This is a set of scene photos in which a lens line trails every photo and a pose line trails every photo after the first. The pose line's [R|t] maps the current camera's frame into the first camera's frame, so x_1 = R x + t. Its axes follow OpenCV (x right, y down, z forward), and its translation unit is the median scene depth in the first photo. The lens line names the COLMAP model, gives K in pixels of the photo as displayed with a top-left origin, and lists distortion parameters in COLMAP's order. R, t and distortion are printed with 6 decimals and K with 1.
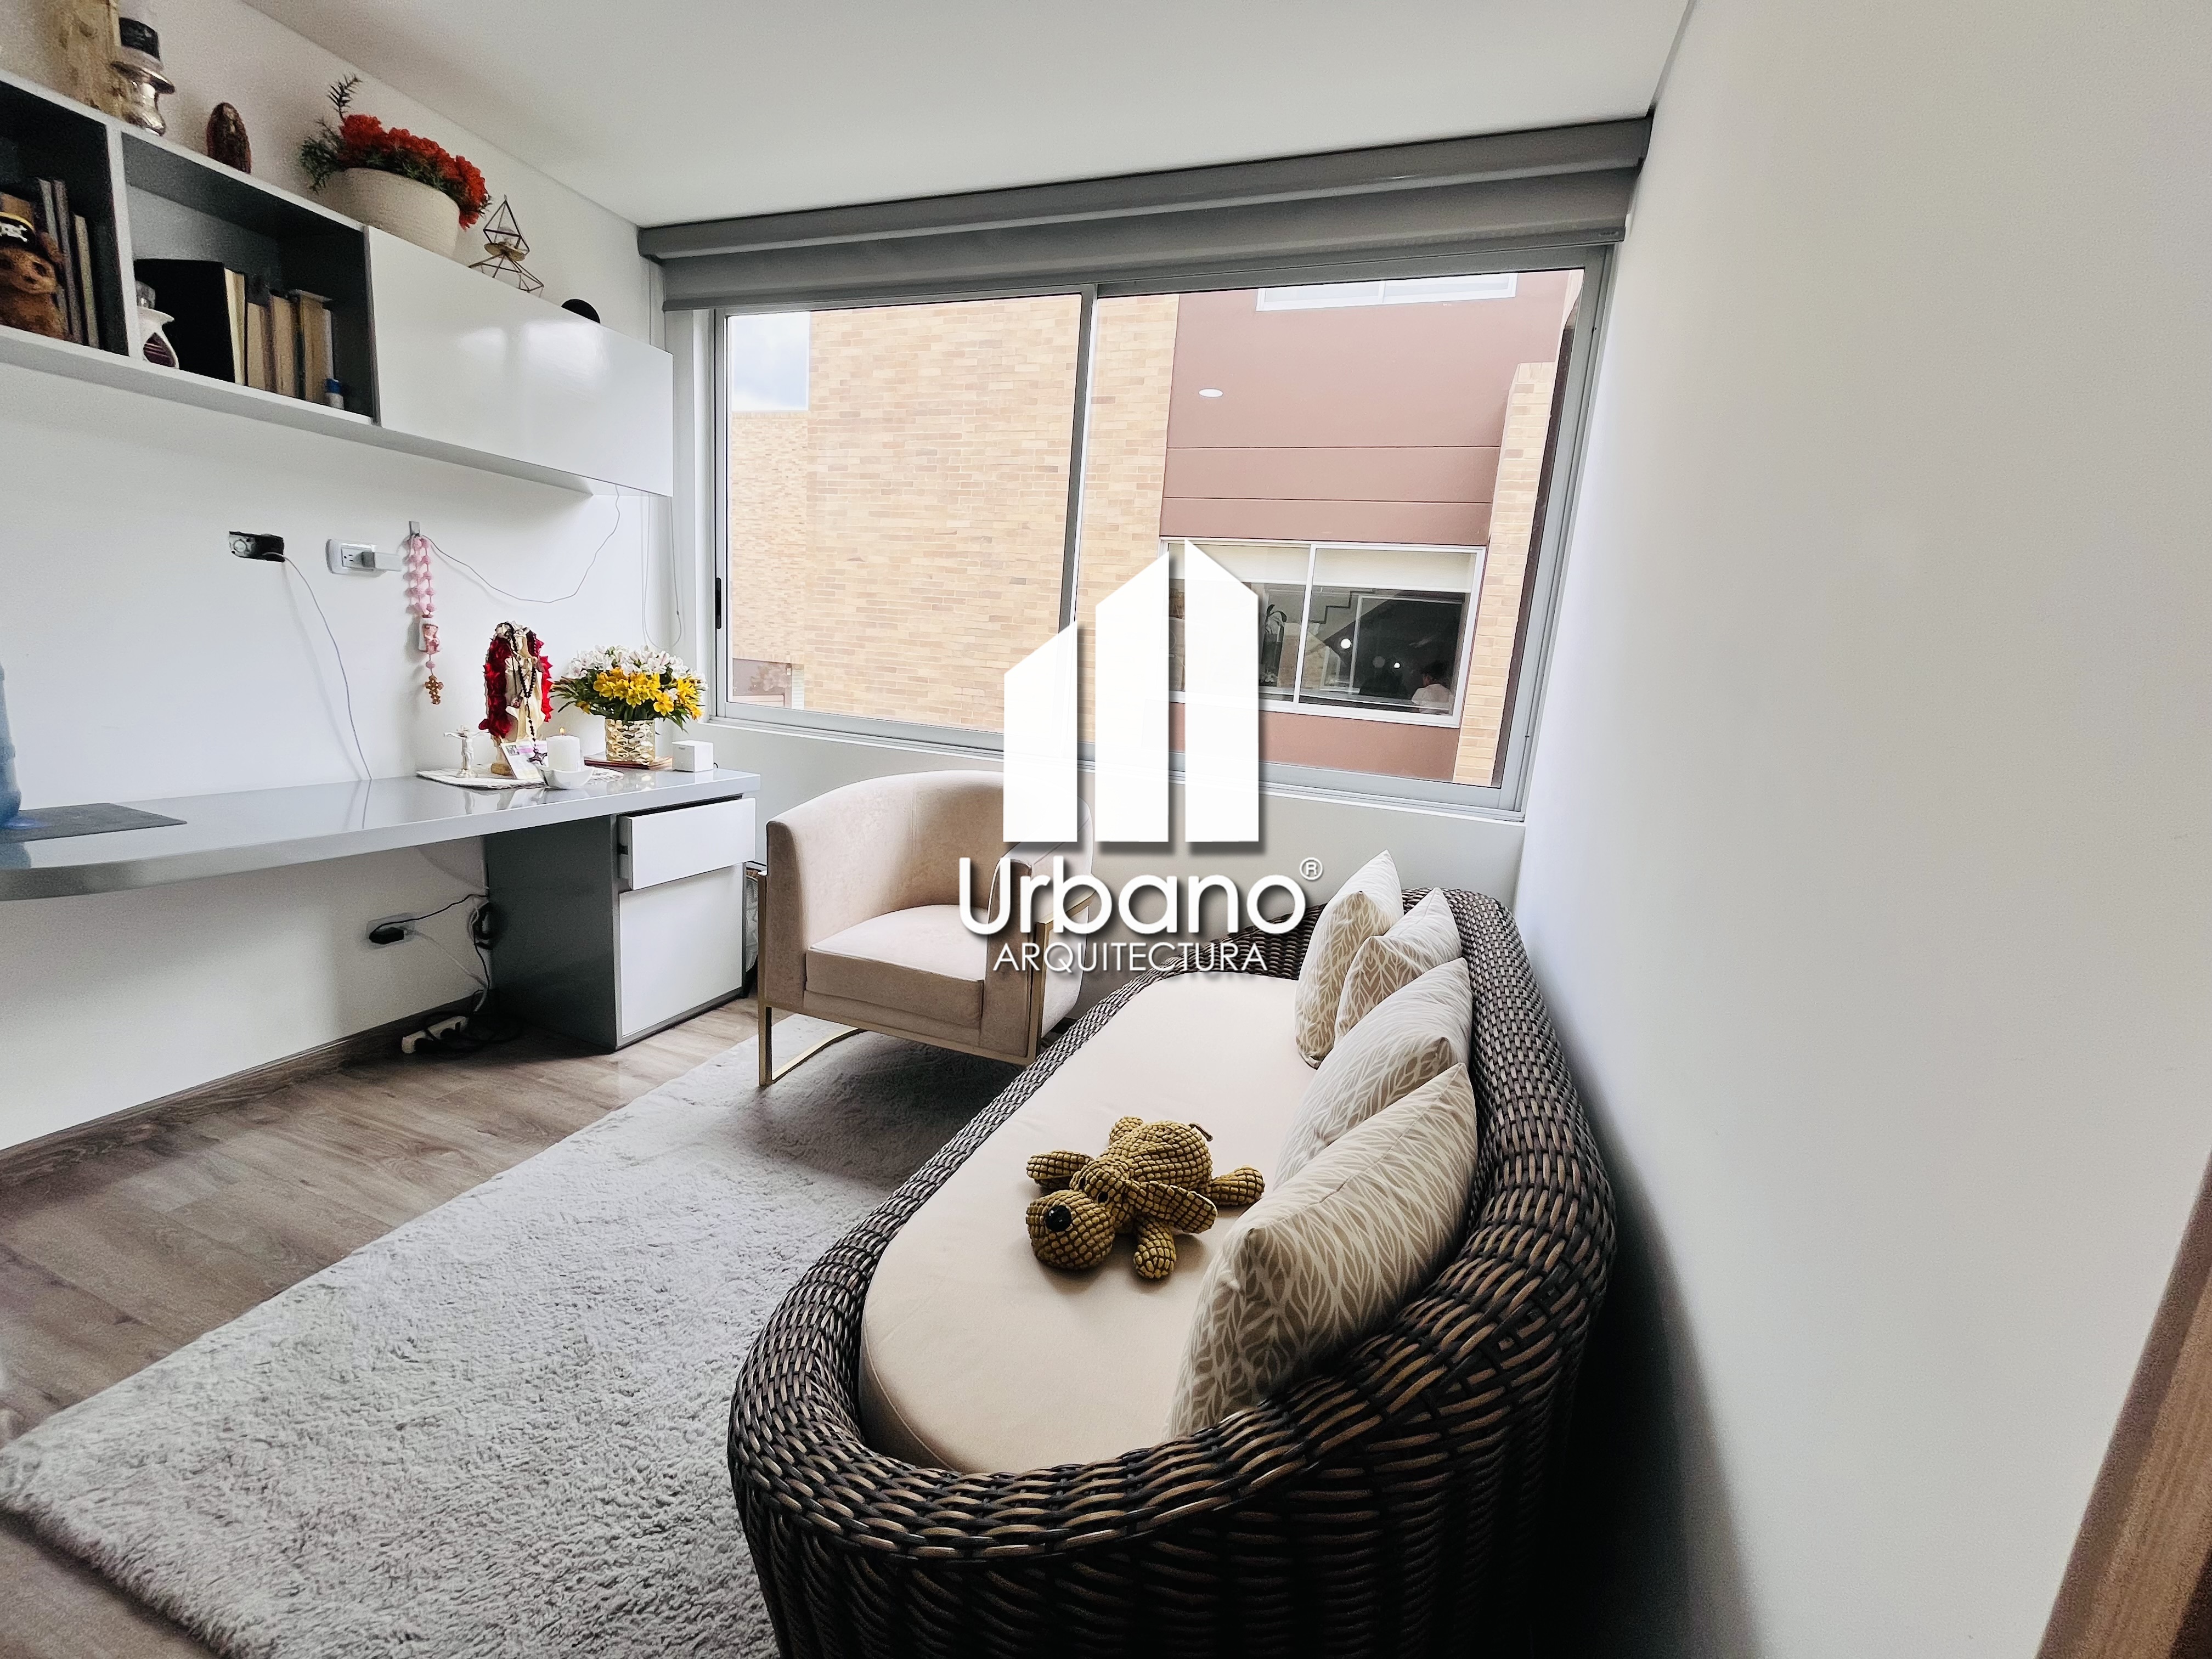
lens RADIAL K [[887.0, 0, 1096.6], [0, 887.0, 828.1], [0, 0, 1]] dist [-0.007592, -0.000147]
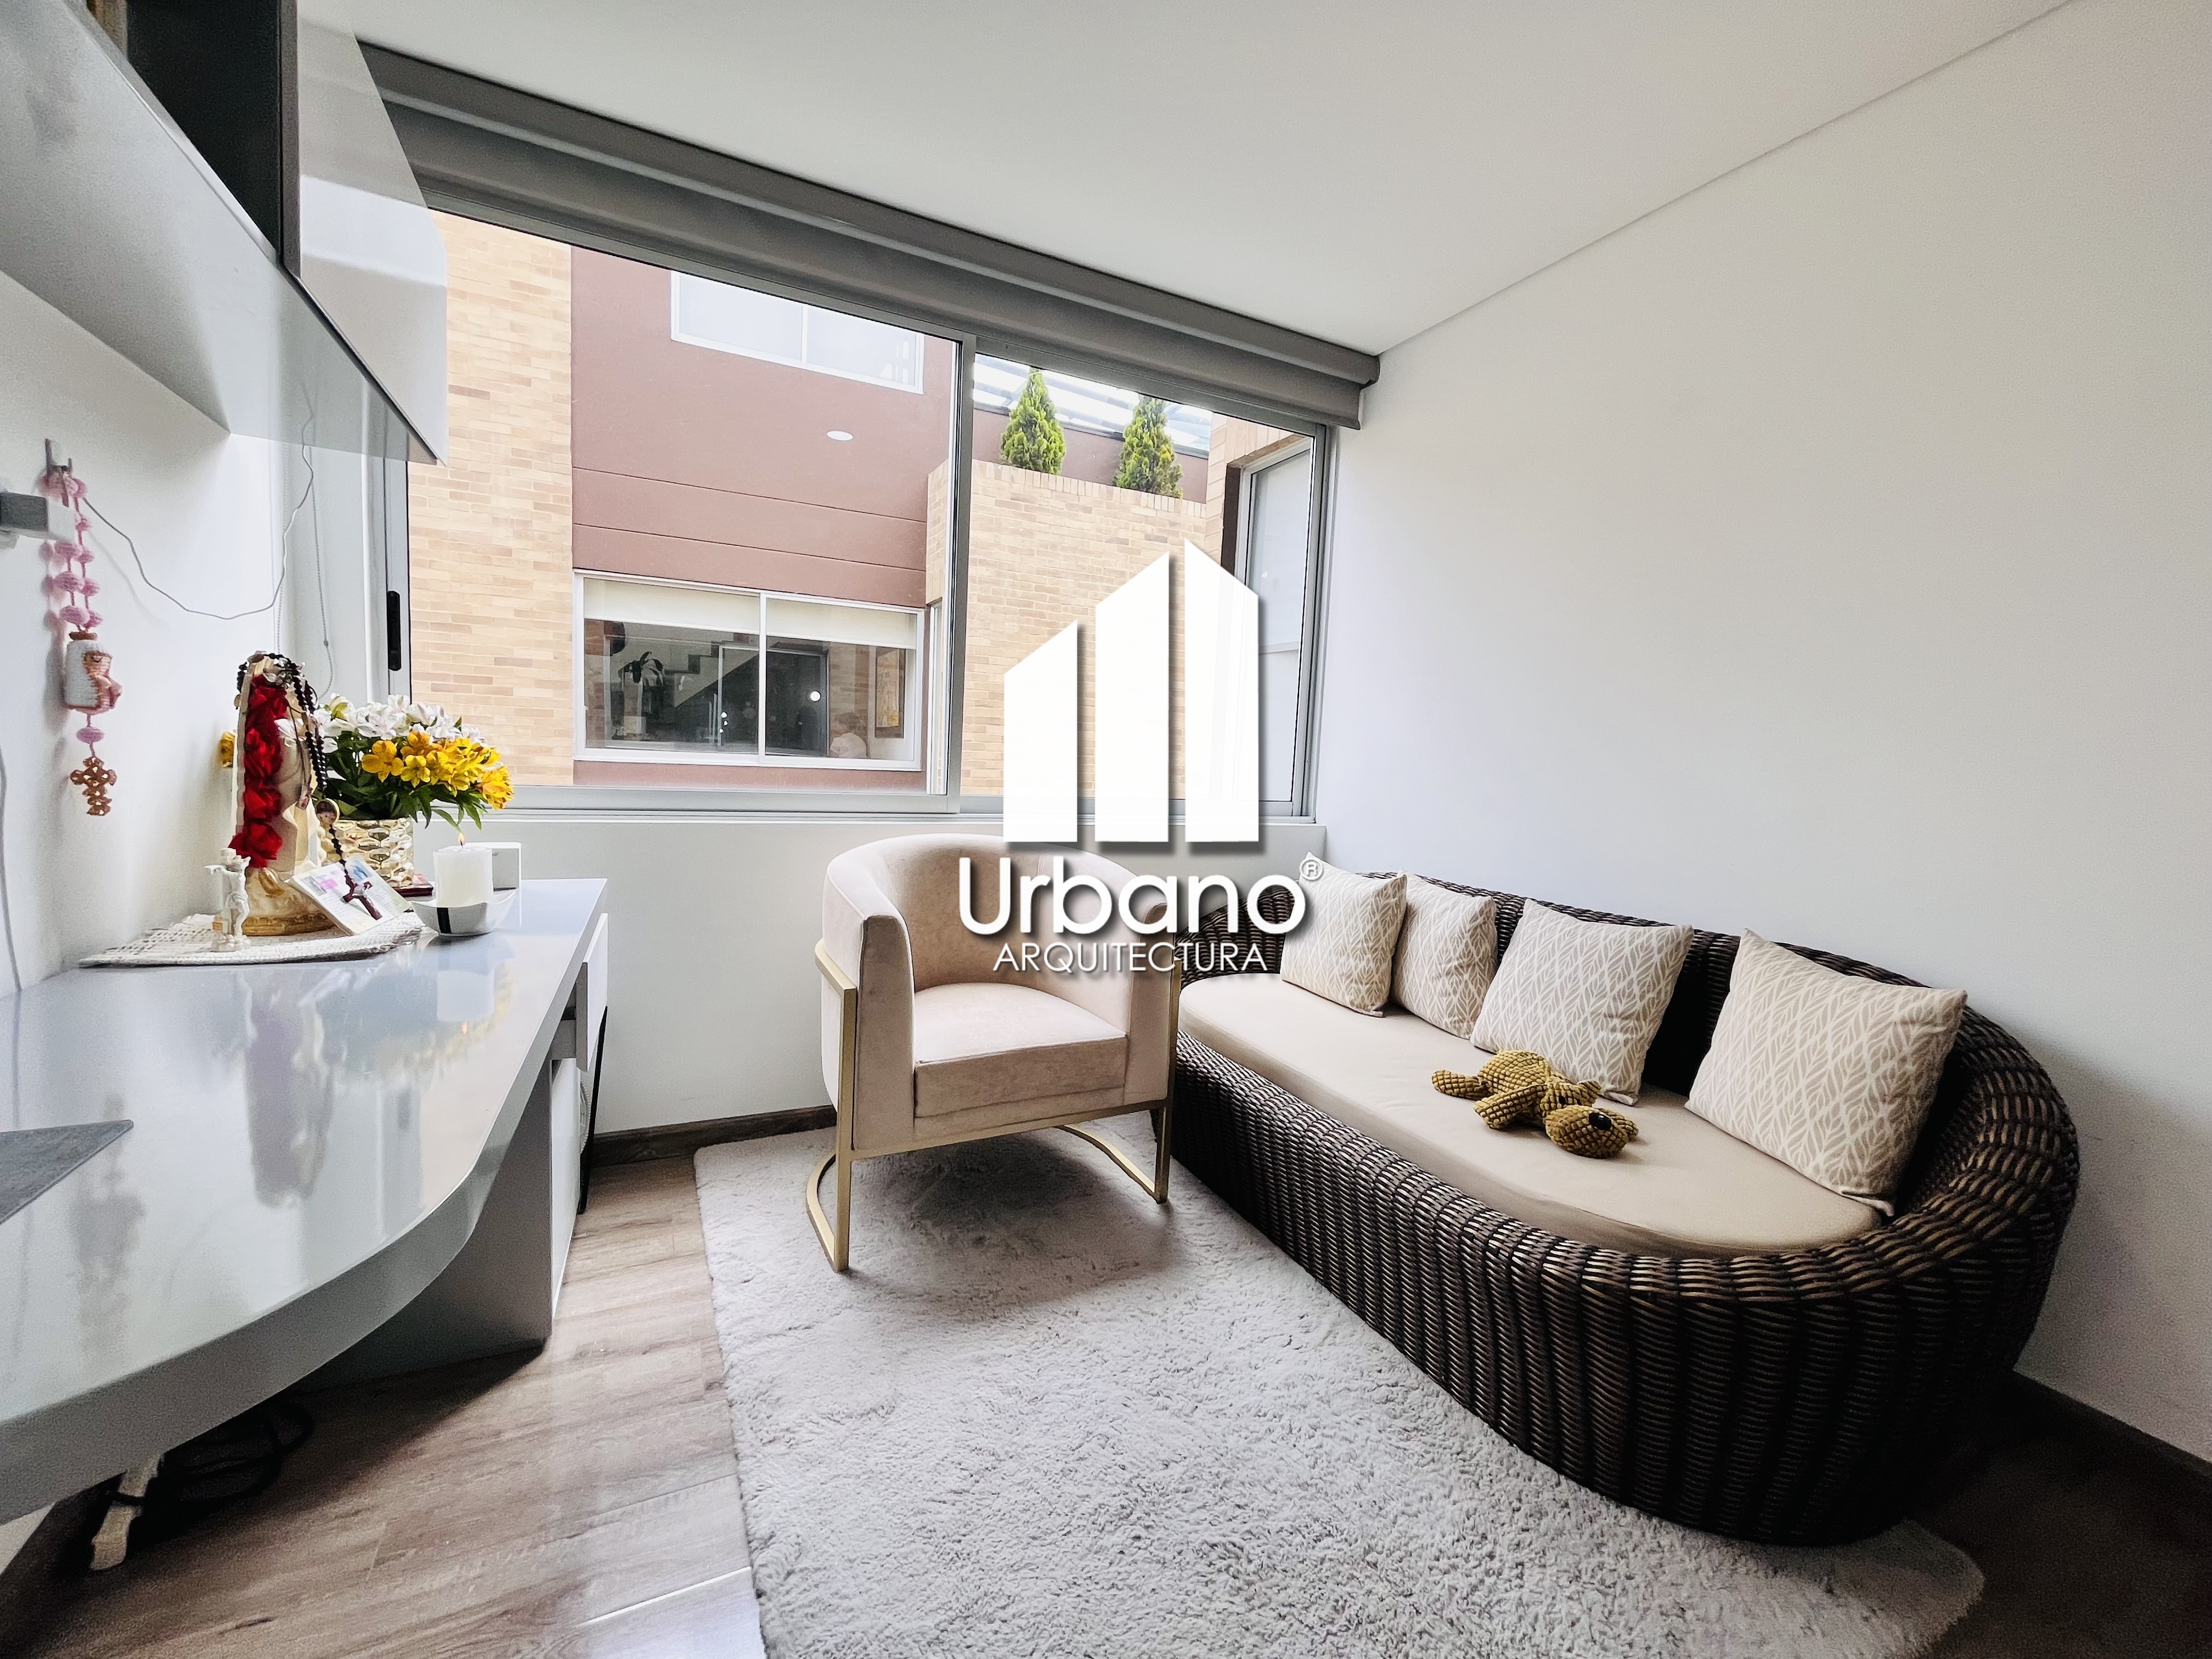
lens RADIAL K [[887.0, 0, 1096.6], [0, 887.0, 828.1], [0, 0, 1]] dist [-0.007592, -0.000147]
pose [[0.689372, -0.106898, 0.716477, -0.706965], [0.146327, 0.989213, 0.006798, -0.055551], [-0.709475, 0.100154, 0.697578, 0.270315]]
